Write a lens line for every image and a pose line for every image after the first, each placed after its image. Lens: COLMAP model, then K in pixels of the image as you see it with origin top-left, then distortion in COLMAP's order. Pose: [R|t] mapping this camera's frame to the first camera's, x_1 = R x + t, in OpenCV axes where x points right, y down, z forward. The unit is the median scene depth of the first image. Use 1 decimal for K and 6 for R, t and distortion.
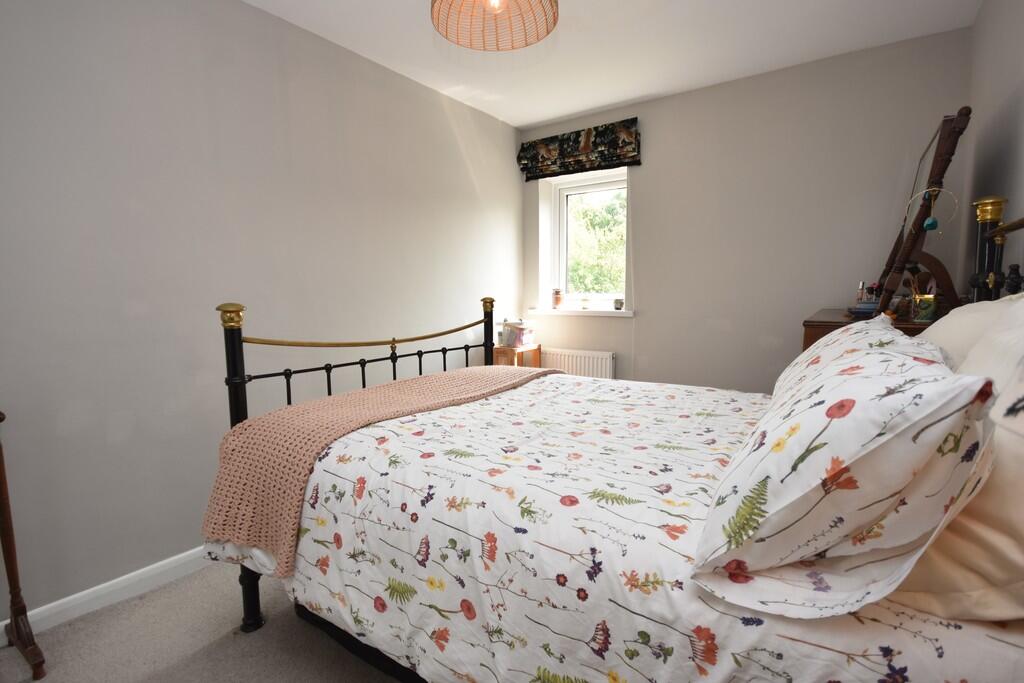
lens RADIAL K [[484.0, 0, 511.5], [0, 484.0, 348.9], [0, 0, 1]] dist [-0.000986, -0.010751]
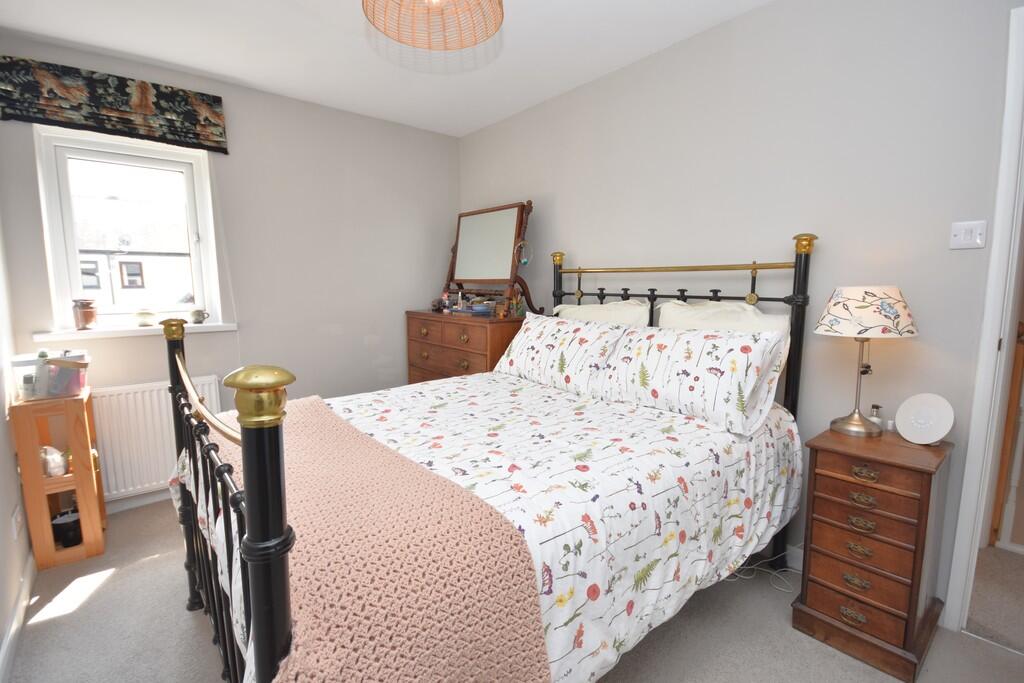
lens RADIAL K [[467.2, 0, 506.7], [0, 467.2, 346.7], [0, 0, 1]] dist [0.001319, -0.008949]
pose [[0.249034, -0.122136, 0.960763, -0.457424], [0.117948, 0.988457, 0.095084, -0.062505], [-0.961286, 0.089641, 0.260565, 0.341435]]
